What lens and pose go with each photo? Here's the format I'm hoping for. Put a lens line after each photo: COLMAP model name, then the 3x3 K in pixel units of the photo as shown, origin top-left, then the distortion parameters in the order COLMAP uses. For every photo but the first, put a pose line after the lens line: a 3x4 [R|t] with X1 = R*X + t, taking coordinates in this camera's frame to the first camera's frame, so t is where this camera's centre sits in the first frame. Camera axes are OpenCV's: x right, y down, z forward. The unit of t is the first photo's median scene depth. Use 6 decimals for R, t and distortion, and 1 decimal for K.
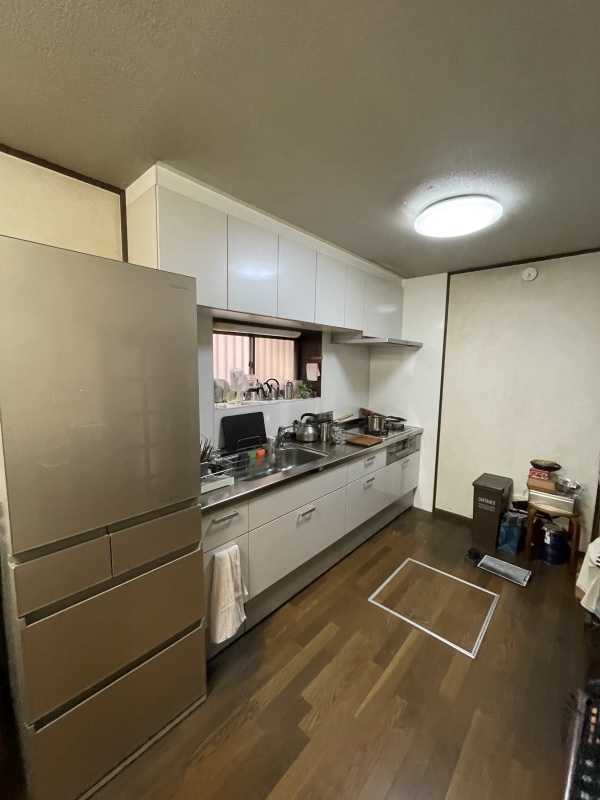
lens RADIAL K [[321.0, 0, 300.0], [0, 321.0, 400.0], [0, 0, 1]] dist [-0.001764, 0.000182]
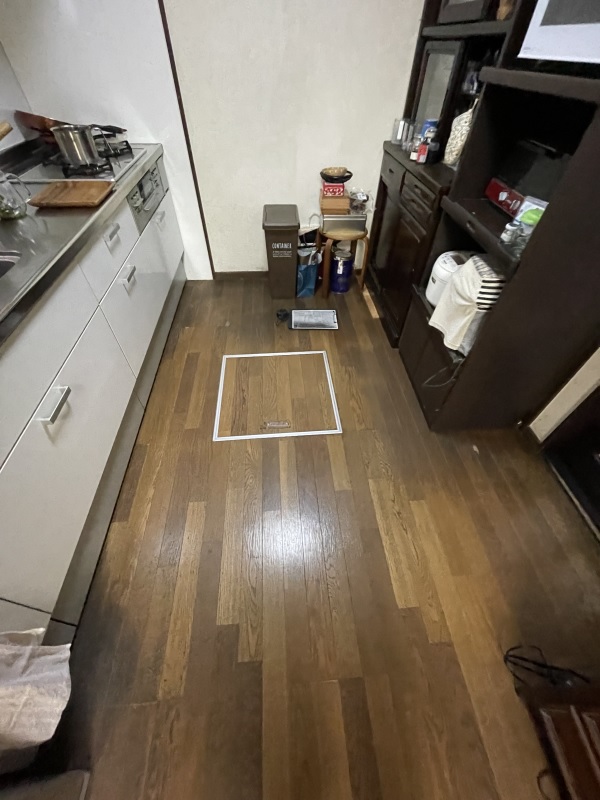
lens RADIAL K [[321.0, 0, 300.0], [0, 321.0, 400.0], [0, 0, 1]] dist [-0.001764, 0.000182]
pose [[0.687479, -0.547362, 0.477250, 0.036086], [0.076428, 0.708069, 0.701995, 0.037446], [-0.722172, -0.446132, 0.528616, 0.400109]]
